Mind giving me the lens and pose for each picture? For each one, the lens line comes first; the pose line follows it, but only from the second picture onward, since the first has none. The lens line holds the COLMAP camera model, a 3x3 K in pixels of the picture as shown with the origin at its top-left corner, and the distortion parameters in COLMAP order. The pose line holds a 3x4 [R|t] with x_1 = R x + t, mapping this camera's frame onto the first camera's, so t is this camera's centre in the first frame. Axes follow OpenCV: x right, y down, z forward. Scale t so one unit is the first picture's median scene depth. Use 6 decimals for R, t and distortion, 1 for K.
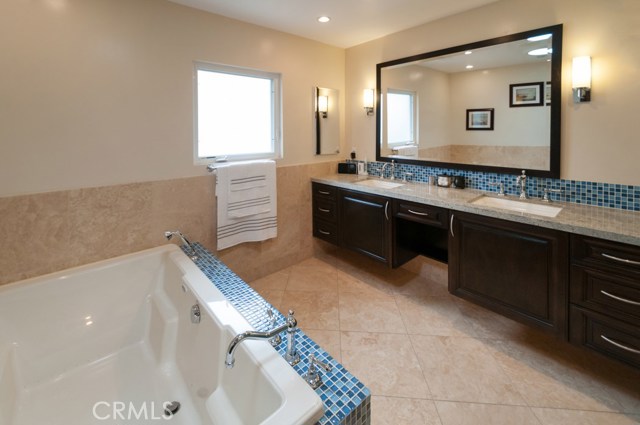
lens RADIAL K [[276.4, 0, 318.9], [0, 276.4, 145.3], [0, 0, 1]] dist [-0.000990, -0.000336]
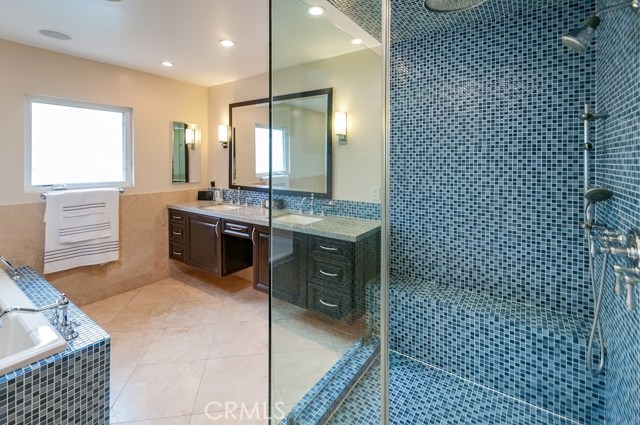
lens RADIAL K [[292.5, 0, 321.0], [0, 292.5, 174.5], [0, 0, 1]] dist [0.001459, -0.000106]
pose [[0.972916, 0.003600, 0.231129, 0.341067], [-0.002689, 0.999987, -0.004256, 0.002730], [-0.231142, 0.003519, 0.972914, -0.303138]]
